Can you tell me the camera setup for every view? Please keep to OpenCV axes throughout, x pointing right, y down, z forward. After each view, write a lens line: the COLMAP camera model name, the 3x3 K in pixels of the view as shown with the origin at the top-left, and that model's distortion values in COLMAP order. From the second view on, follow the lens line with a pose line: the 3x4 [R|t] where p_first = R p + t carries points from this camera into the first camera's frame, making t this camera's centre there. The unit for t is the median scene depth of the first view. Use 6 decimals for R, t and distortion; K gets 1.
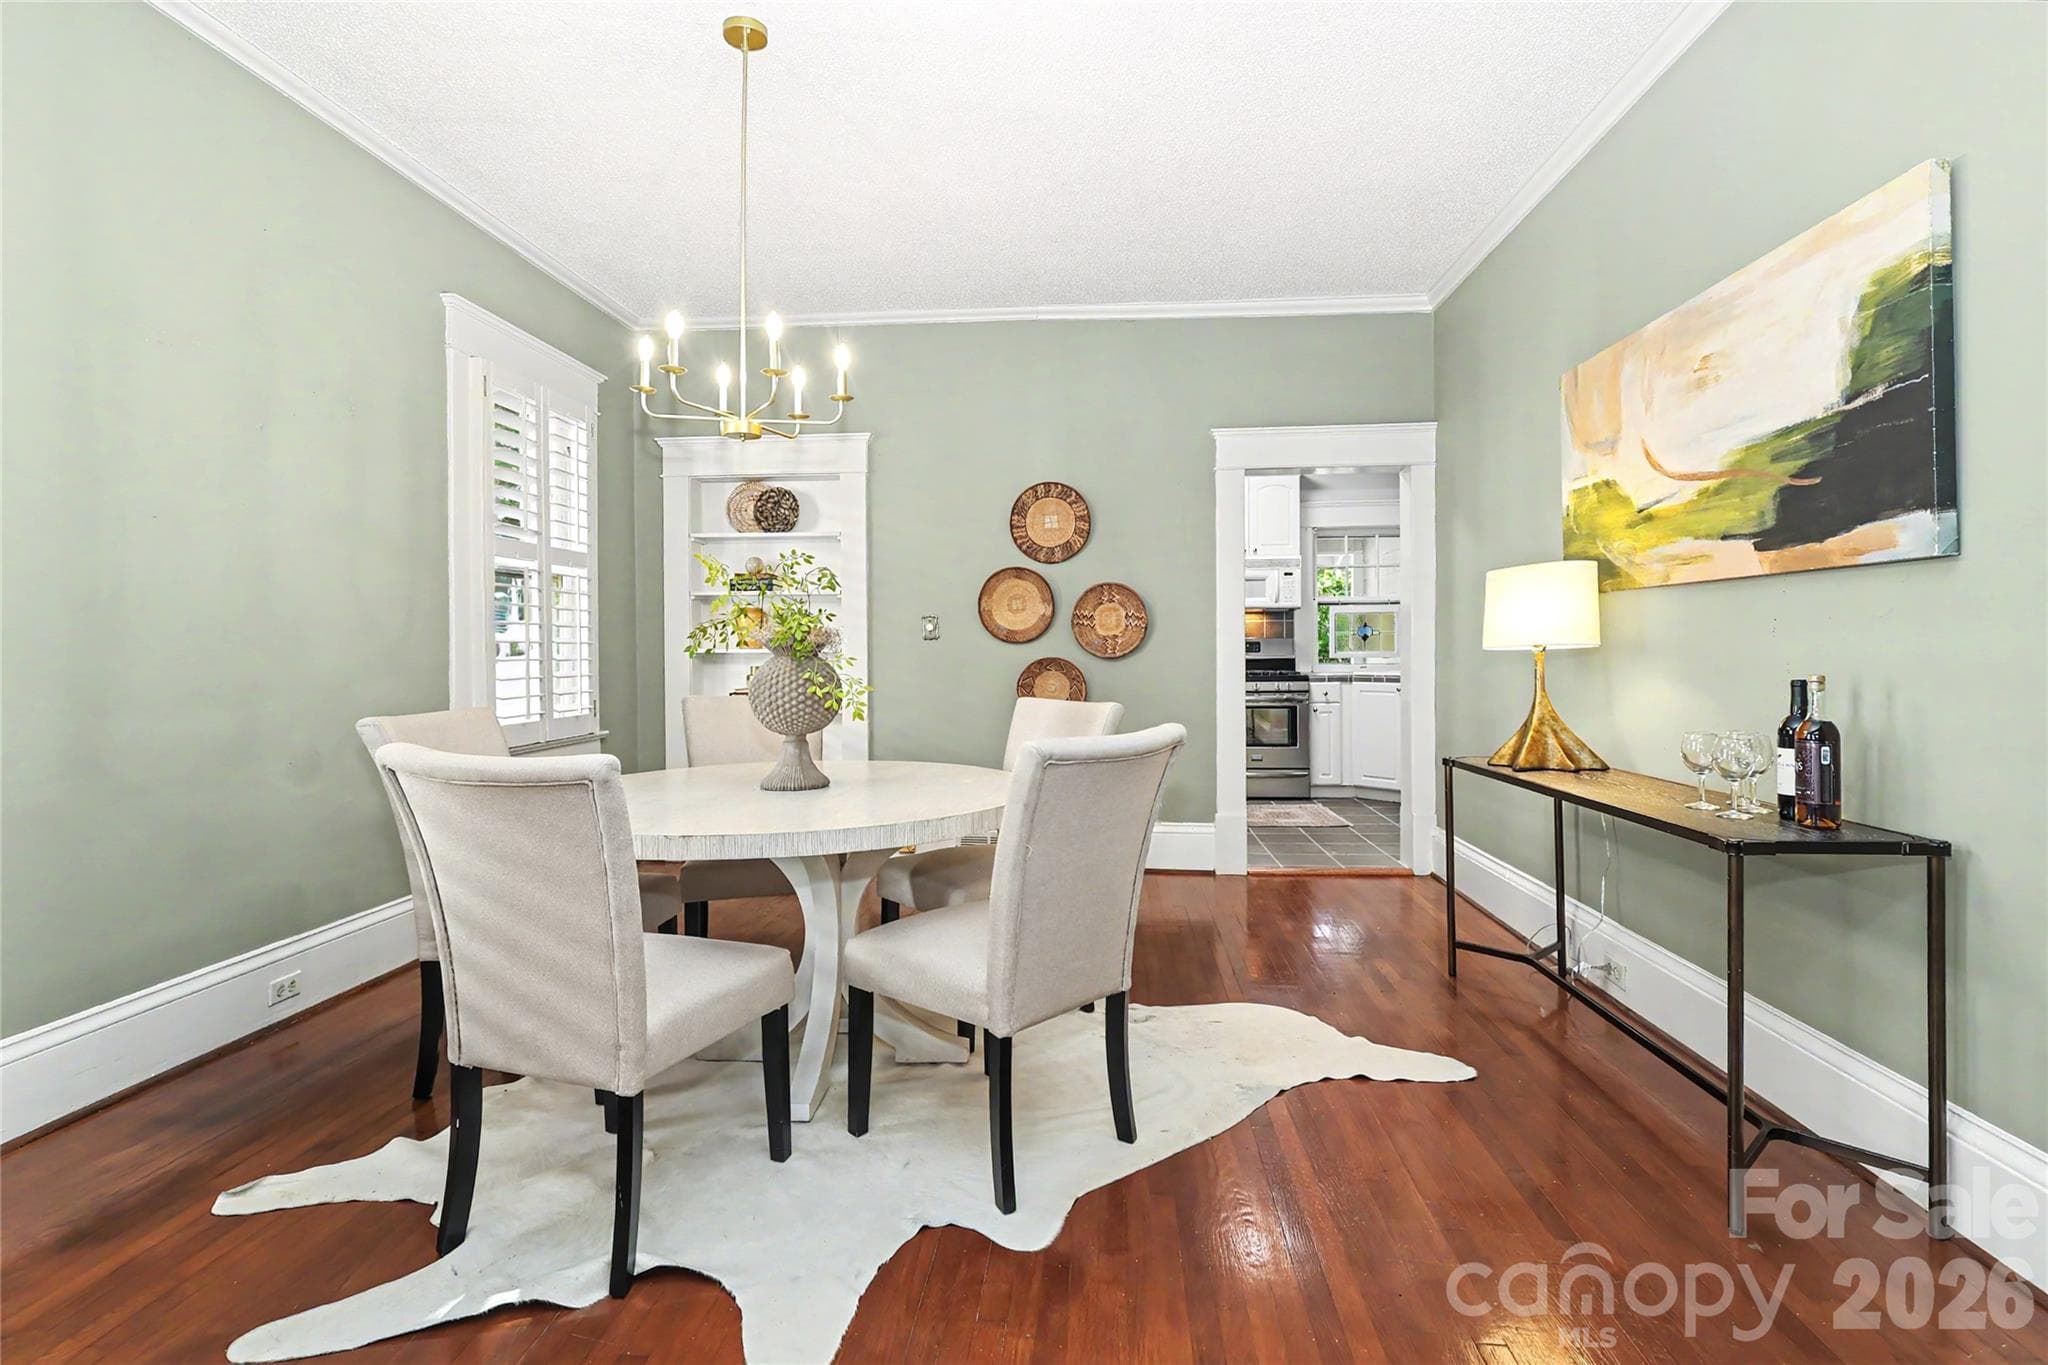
lens RADIAL K [[997.5, 0, 1026.9], [0, 997.5, 665.6], [0, 0, 1]] dist [0.000908, -0.000861]
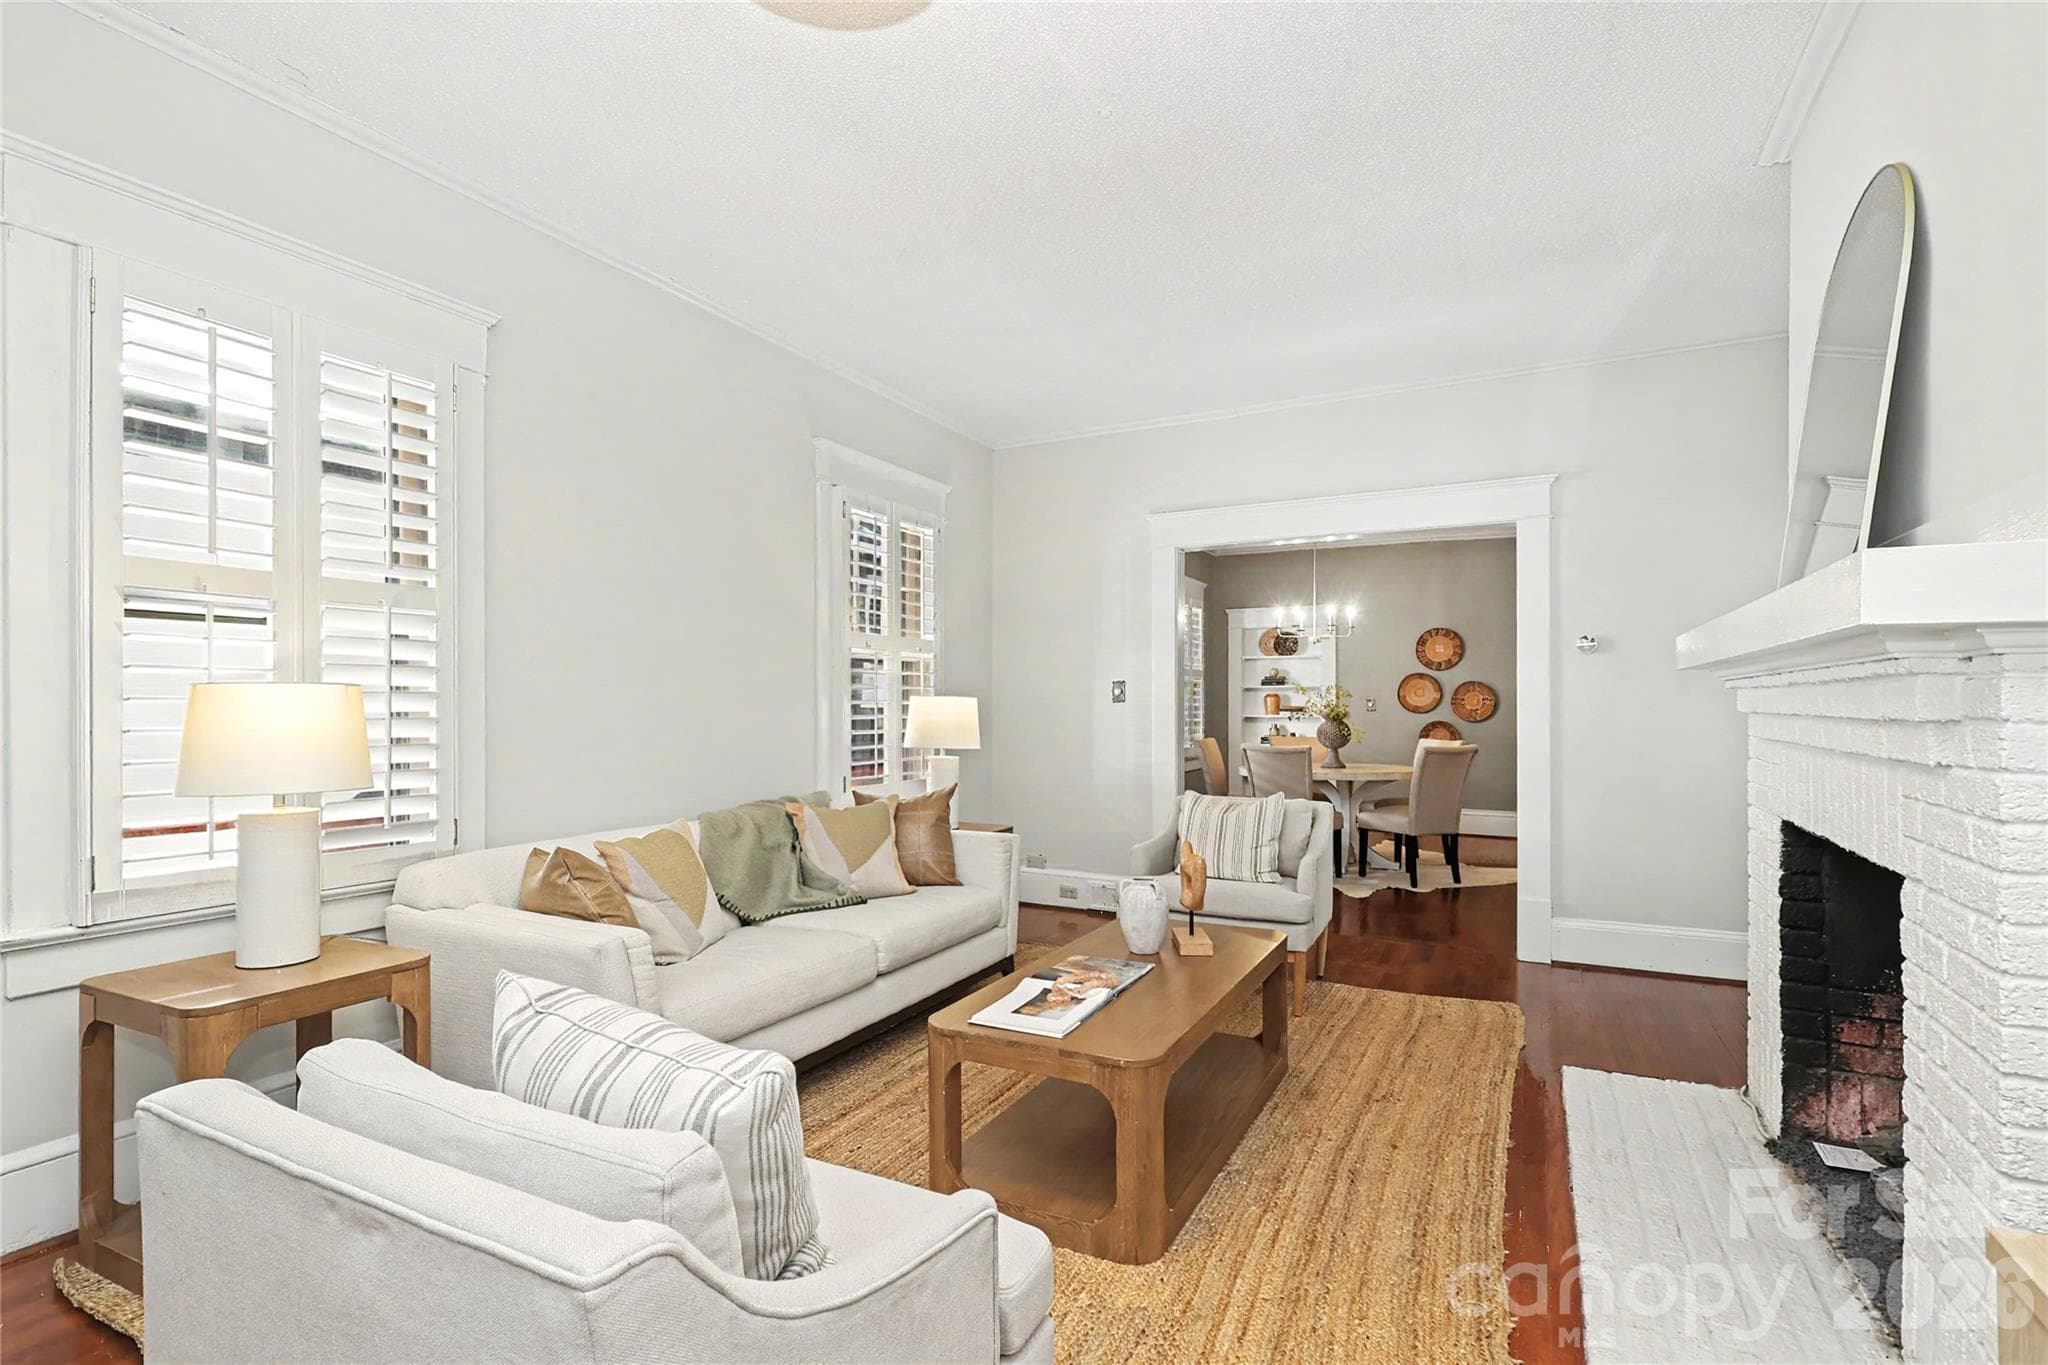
lens RADIAL K [[997.5, 0, 1006.0], [0, 997.5, 713.0], [0, 0, 1]] dist [0.000908, -0.000861]
pose [[0.918934, 0.003209, -0.394397, 0.014956], [-0.007964, 0.999914, -0.010418, 0.002989], [0.394330, 0.012714, 0.918881, -1.038387]]
